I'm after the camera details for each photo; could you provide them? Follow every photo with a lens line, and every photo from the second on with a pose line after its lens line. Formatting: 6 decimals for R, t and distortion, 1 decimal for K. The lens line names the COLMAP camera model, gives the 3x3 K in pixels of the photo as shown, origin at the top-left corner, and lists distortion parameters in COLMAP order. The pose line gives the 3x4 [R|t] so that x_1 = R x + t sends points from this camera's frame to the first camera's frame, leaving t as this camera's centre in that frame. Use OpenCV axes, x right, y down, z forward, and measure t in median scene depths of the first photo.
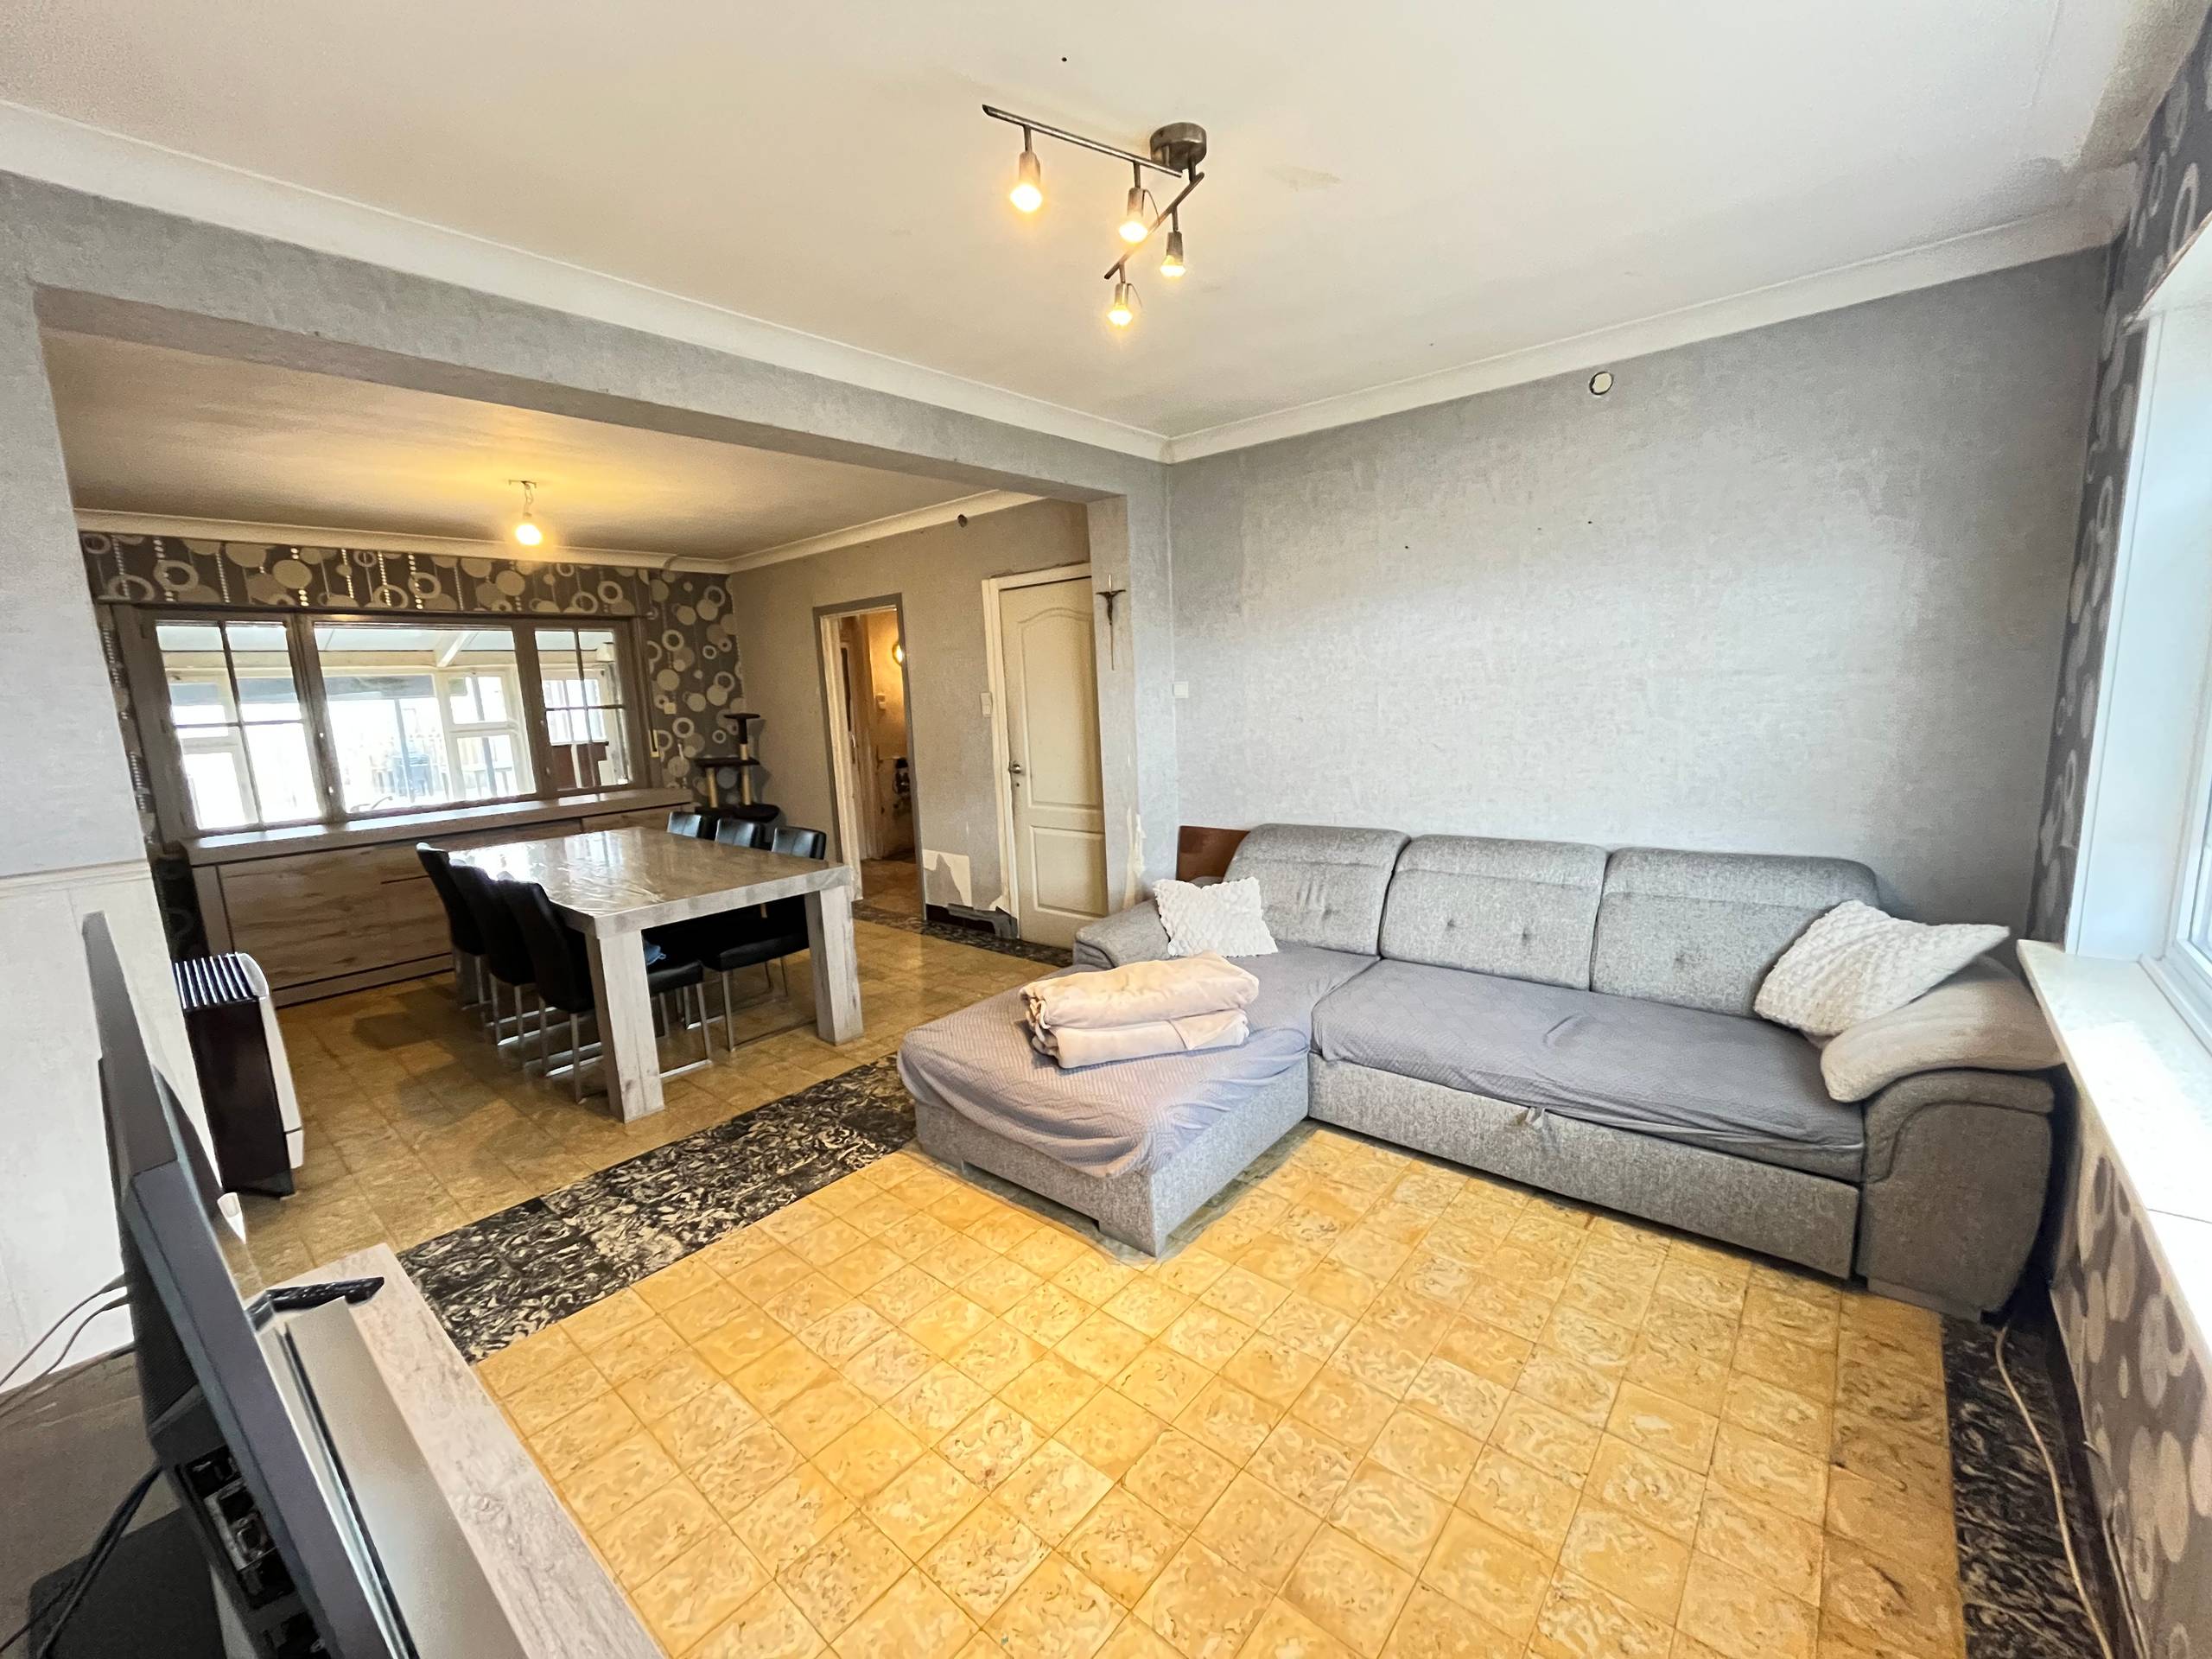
lens RADIAL K [[896.6, 0, 1103.1], [0, 896.6, 835.2], [0, 0, 1]] dist [-0.004473, -0.000453]
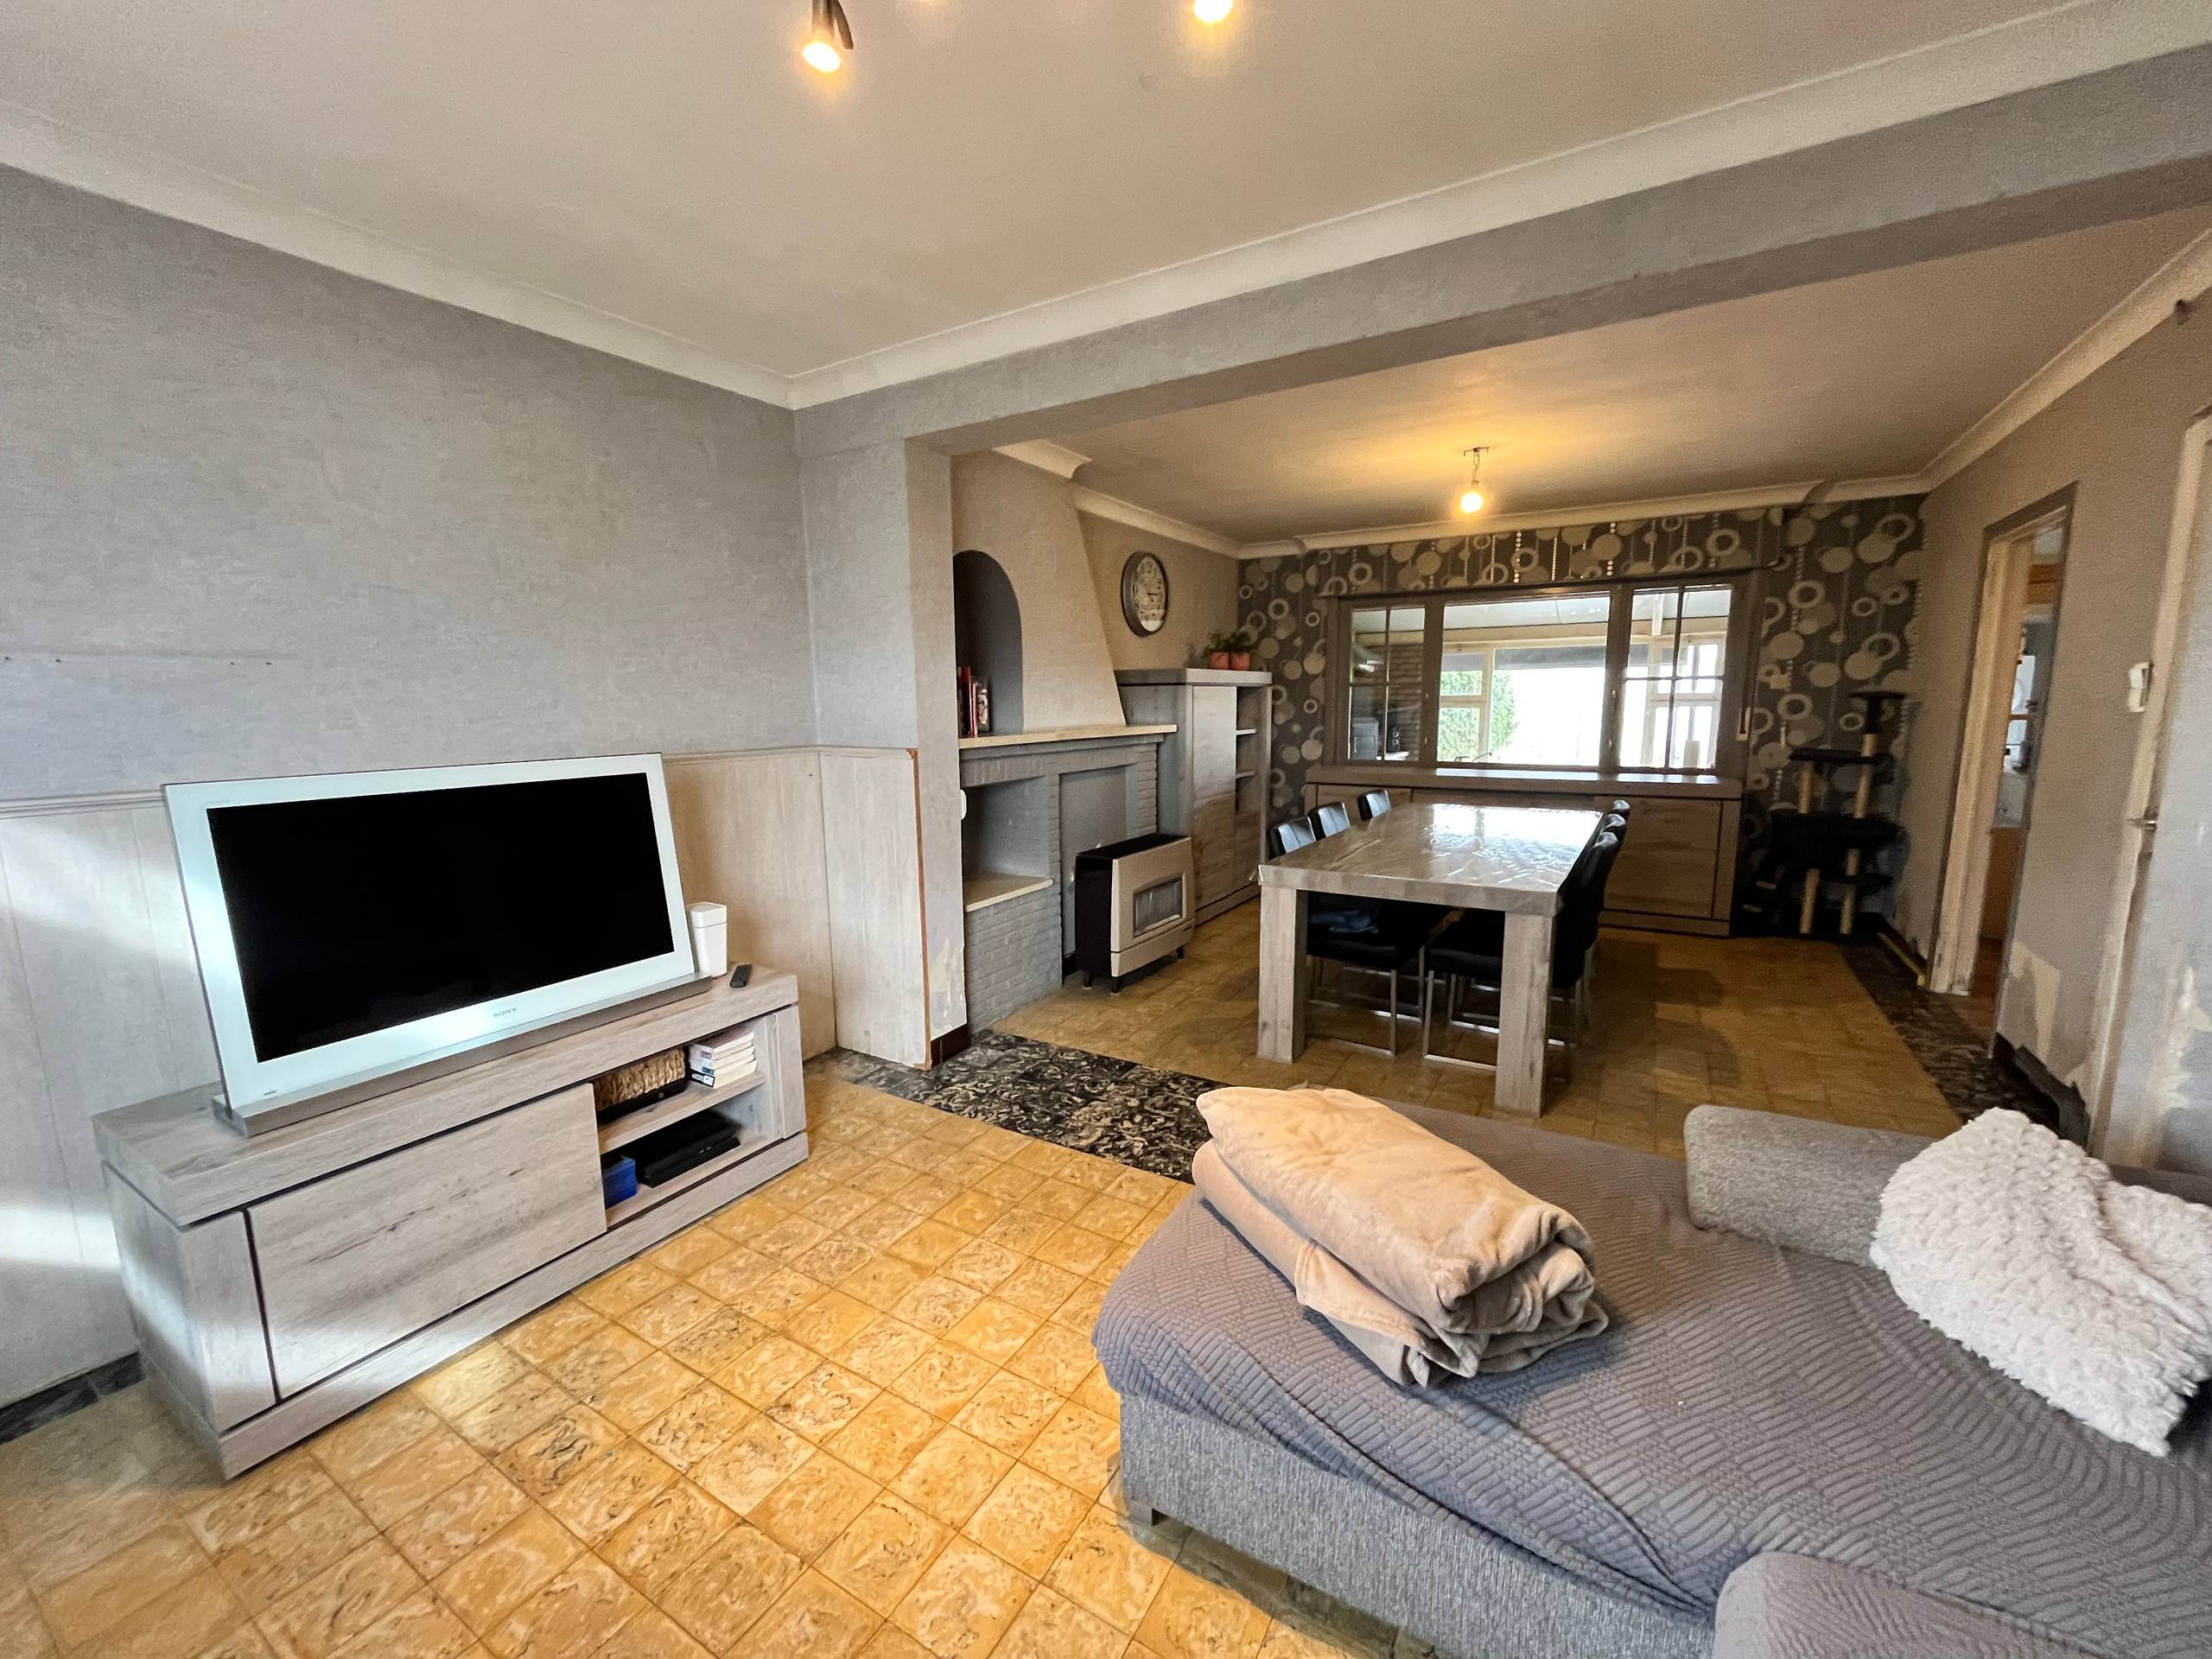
lens RADIAL K [[896.6, 0, 1103.1], [0, 896.6, 835.2], [0, 0, 1]] dist [-0.004473, -0.000453]
pose [[0.161217, 0.189791, -0.968498, 0.266569], [-0.159126, 0.973494, 0.164282, -0.054259], [0.974006, 0.127628, 0.187145, 0.352709]]
